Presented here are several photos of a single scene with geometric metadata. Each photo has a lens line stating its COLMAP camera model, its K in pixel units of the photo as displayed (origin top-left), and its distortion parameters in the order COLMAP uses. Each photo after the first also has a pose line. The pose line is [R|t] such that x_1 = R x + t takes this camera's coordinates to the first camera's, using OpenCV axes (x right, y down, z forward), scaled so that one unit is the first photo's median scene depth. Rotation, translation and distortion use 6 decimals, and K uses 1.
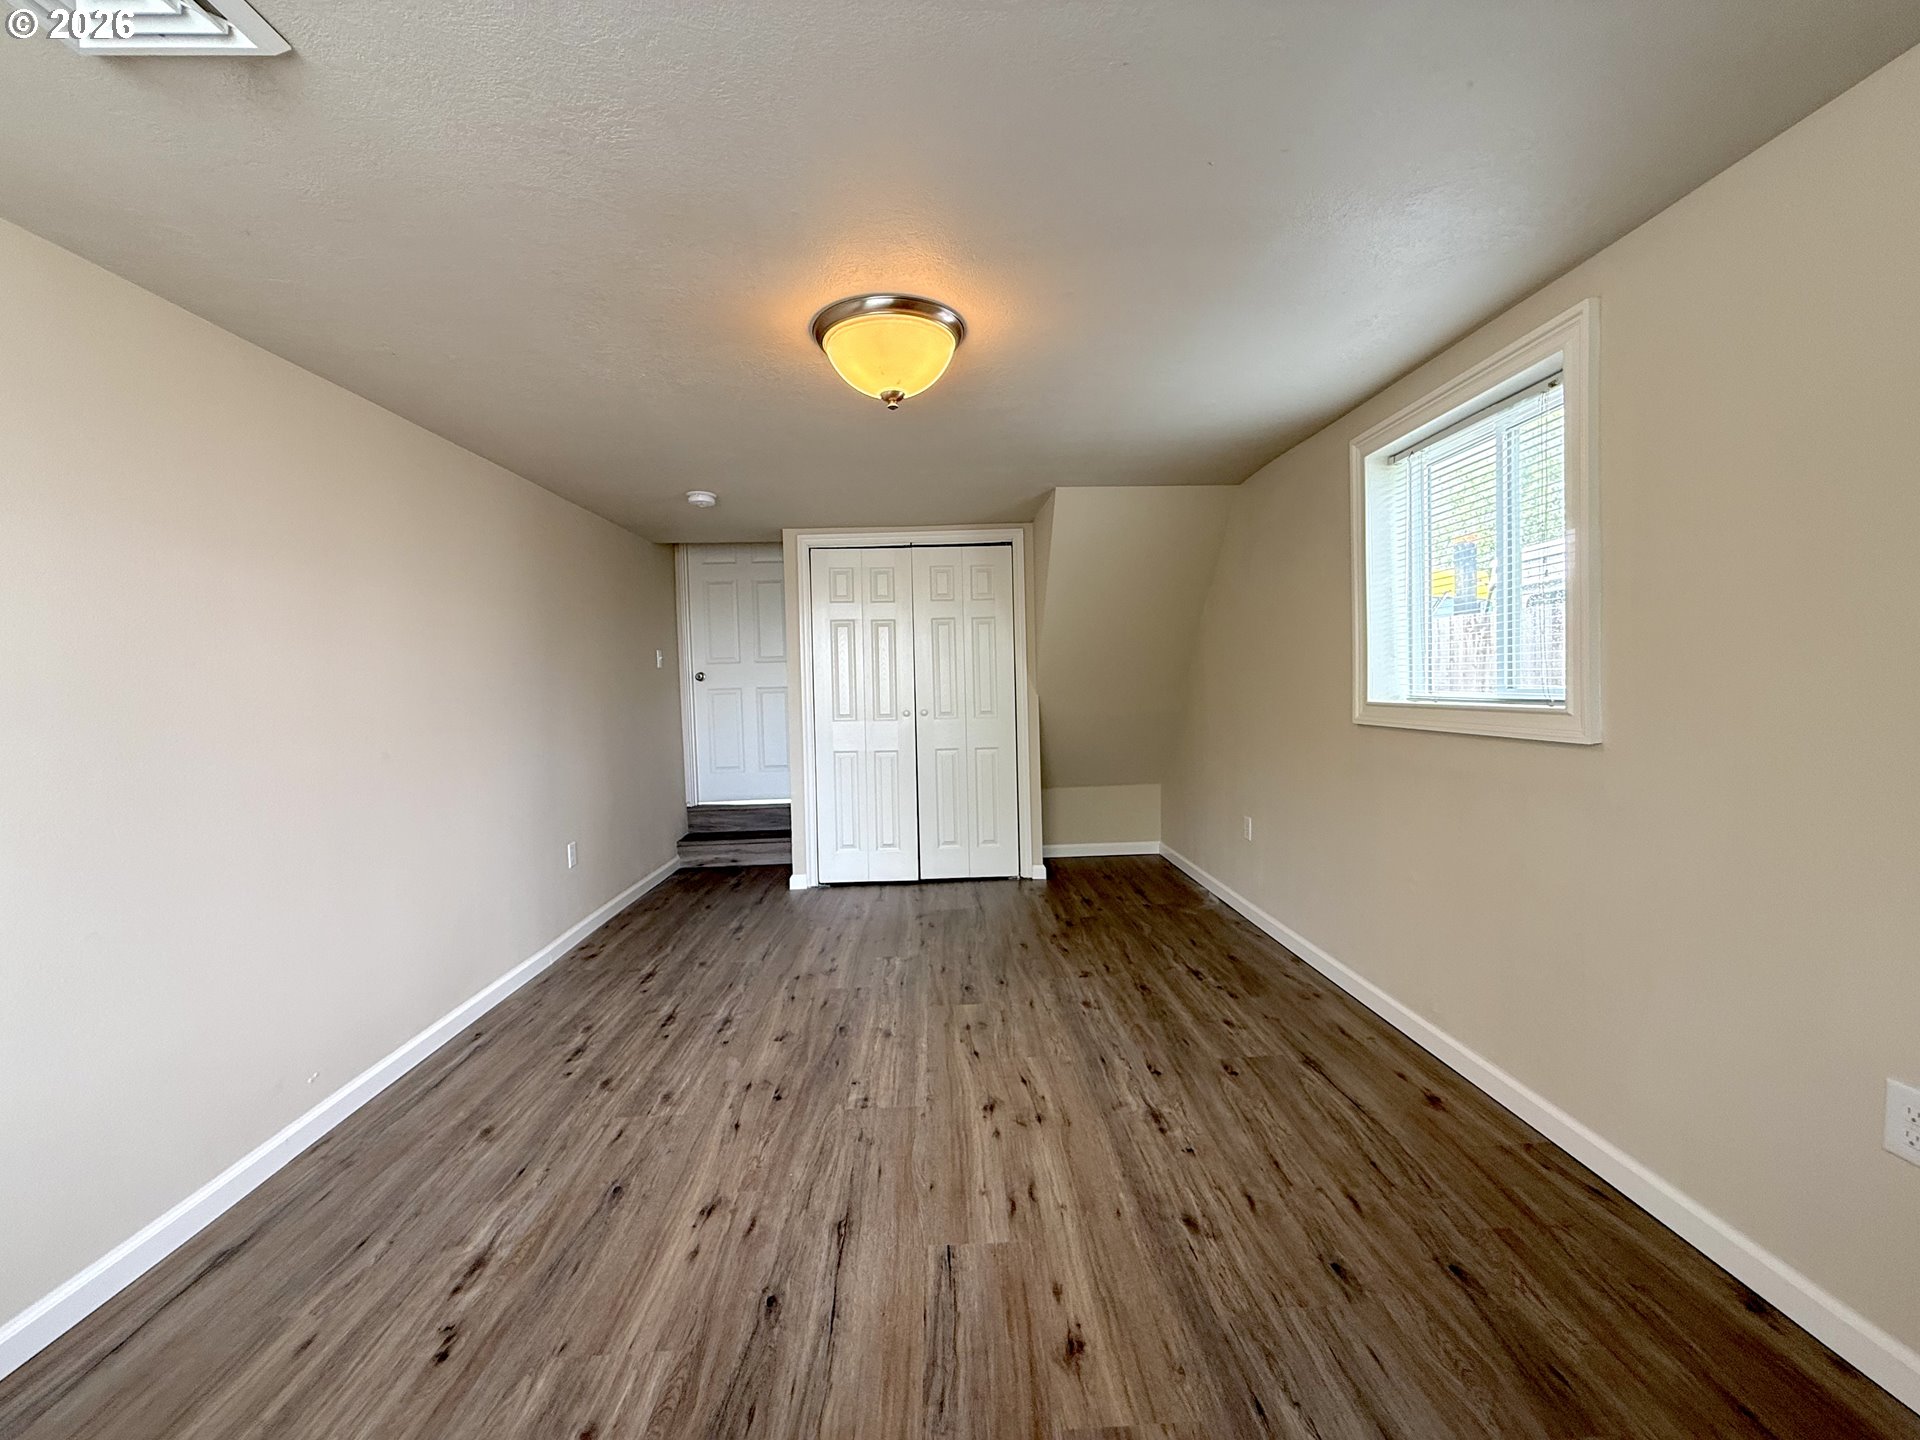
lens RADIAL K [[768.2, 0, 963.2], [0, 768.2, 710.4], [0, 0, 1]] dist [0.001507, 0.000168]
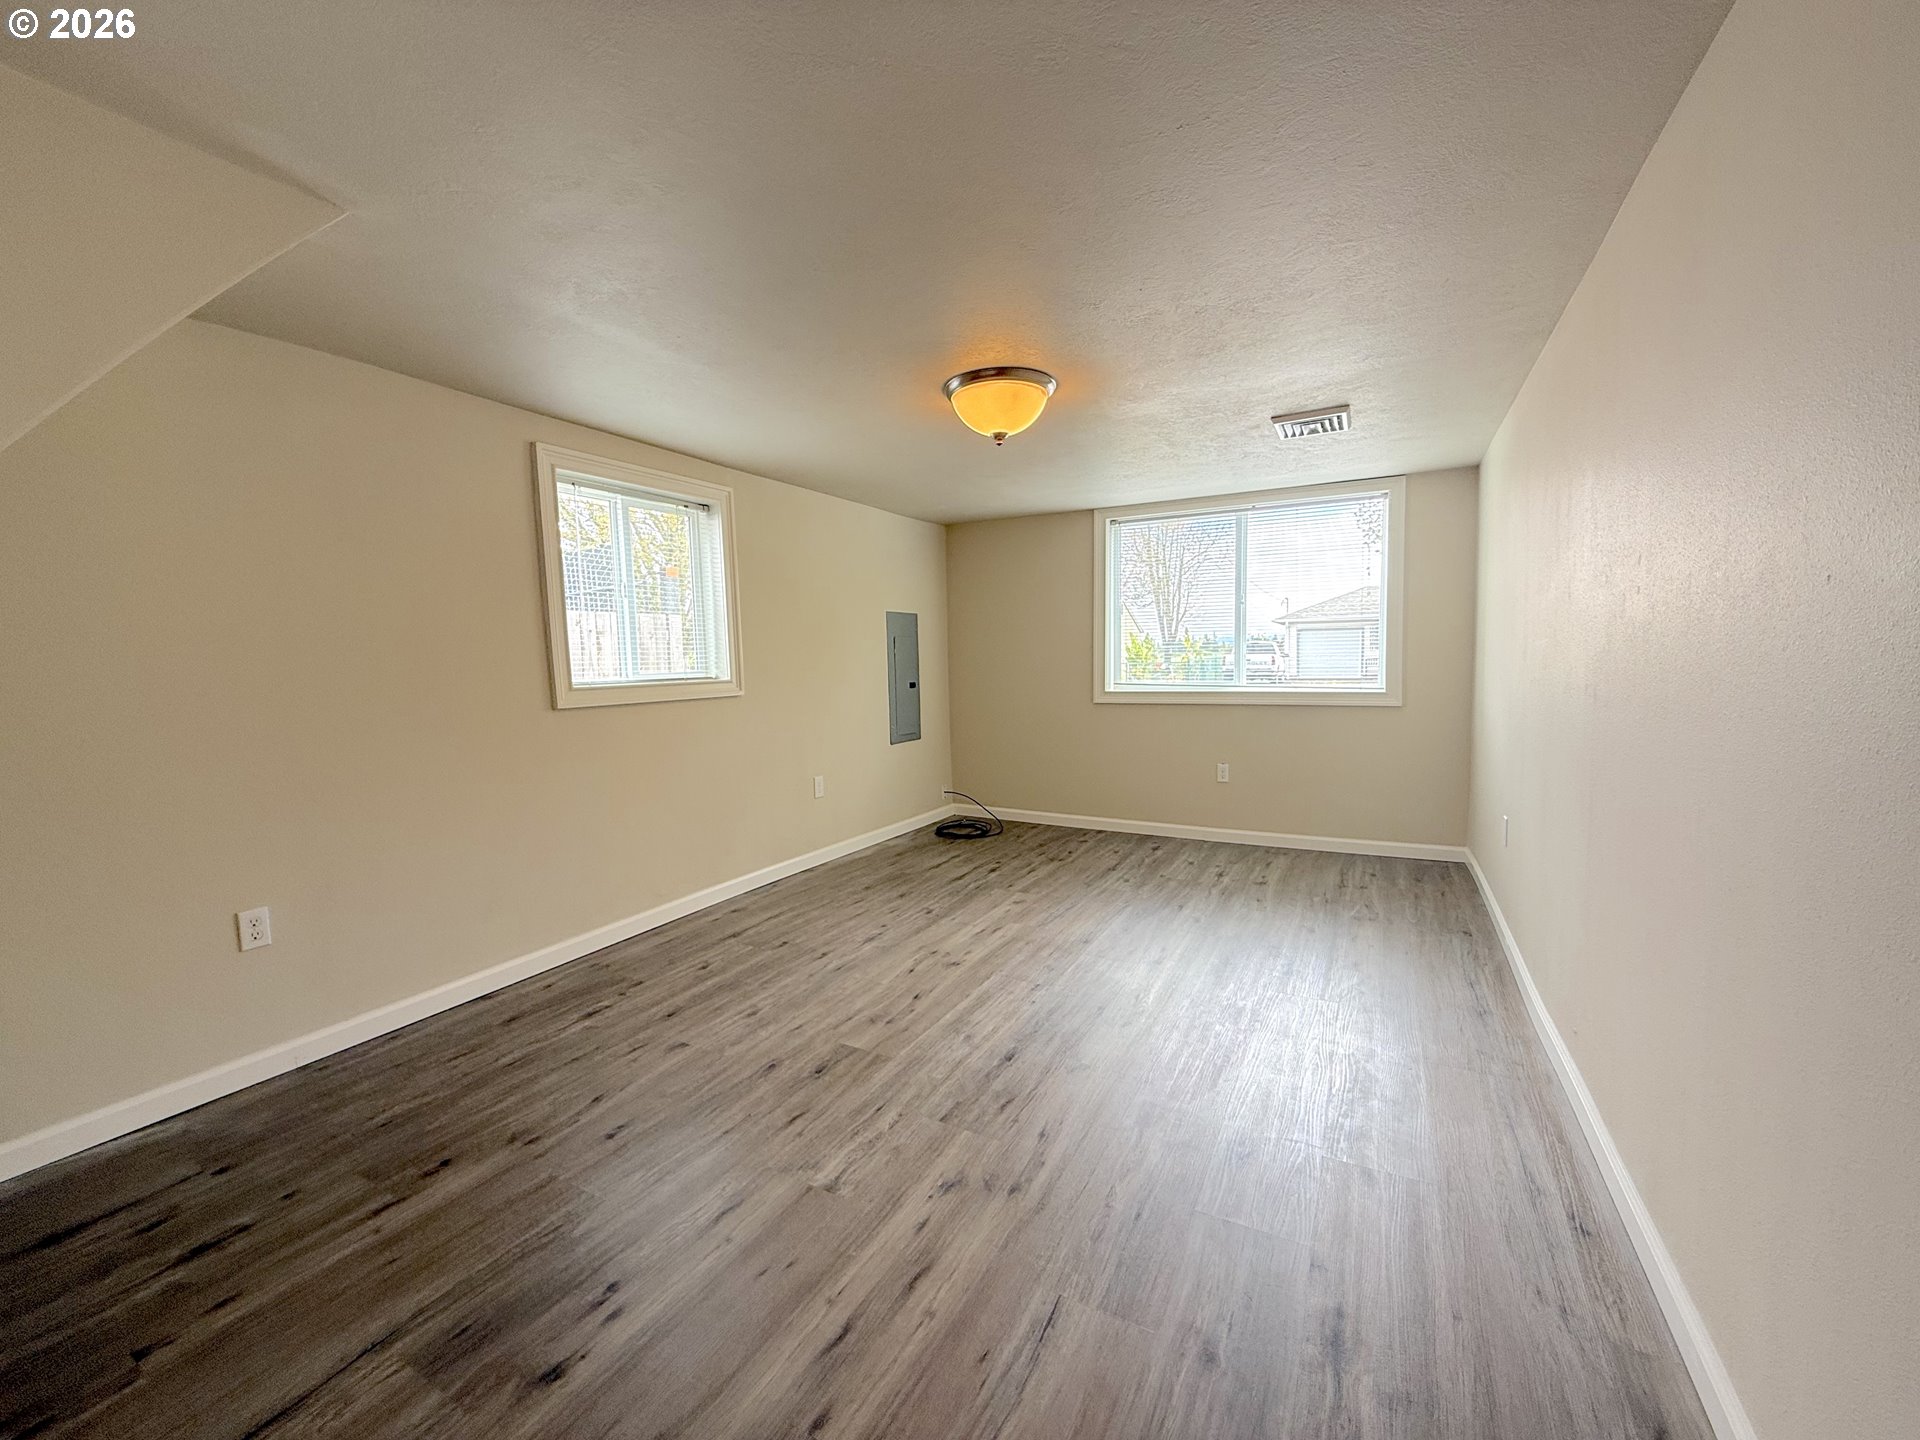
lens RADIAL K [[768.2, 0, 956.8], [0, 768.2, 727.9], [0, 0, 1]] dist [0.001507, 0.000168]
pose [[-0.856826, 0.003110, 0.515597, -0.566474], [0.066052, 0.992405, 0.103780, -0.031652], [-0.511358, 0.122977, -0.850523, 1.780927]]
